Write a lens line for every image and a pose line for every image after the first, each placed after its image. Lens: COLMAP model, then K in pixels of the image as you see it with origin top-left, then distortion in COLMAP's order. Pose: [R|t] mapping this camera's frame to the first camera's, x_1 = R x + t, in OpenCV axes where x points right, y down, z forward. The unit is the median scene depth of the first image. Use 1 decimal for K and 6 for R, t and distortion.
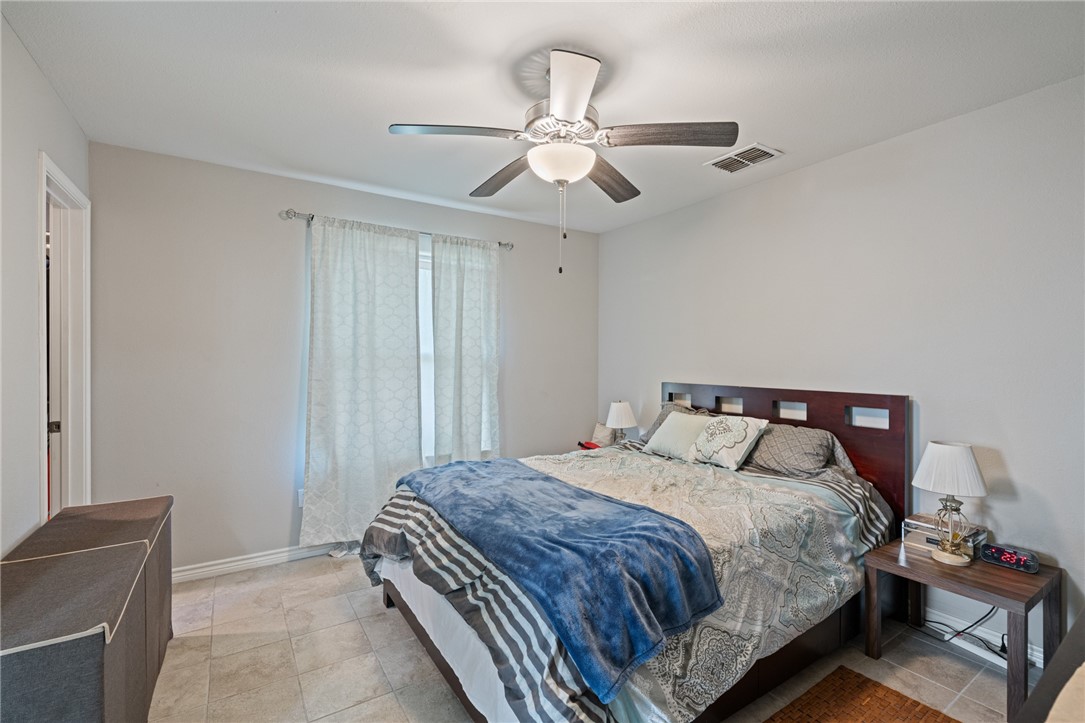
lens RADIAL K [[485.9, 0, 542.5], [0, 485.9, 360.9], [0, 0, 1]] dist [-0.014119, 0.004417]
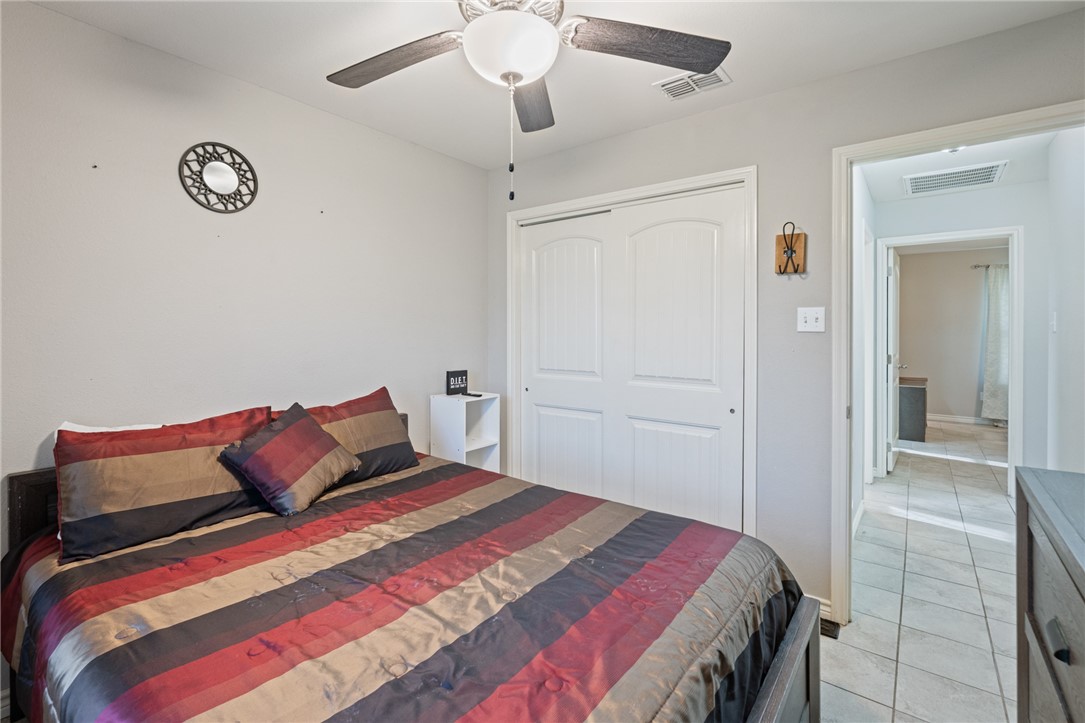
lens RADIAL K [[485.9, 0, 534.8], [0, 485.9, 330.8], [0, 0, 1]] dist [-0.014119, 0.004417]
pose [[0.339809, 0.005816, -0.940477, 0.867622], [-0.000517, 0.999982, 0.005998, -0.018075], [0.940494, -0.001552, 0.339806, -1.654537]]
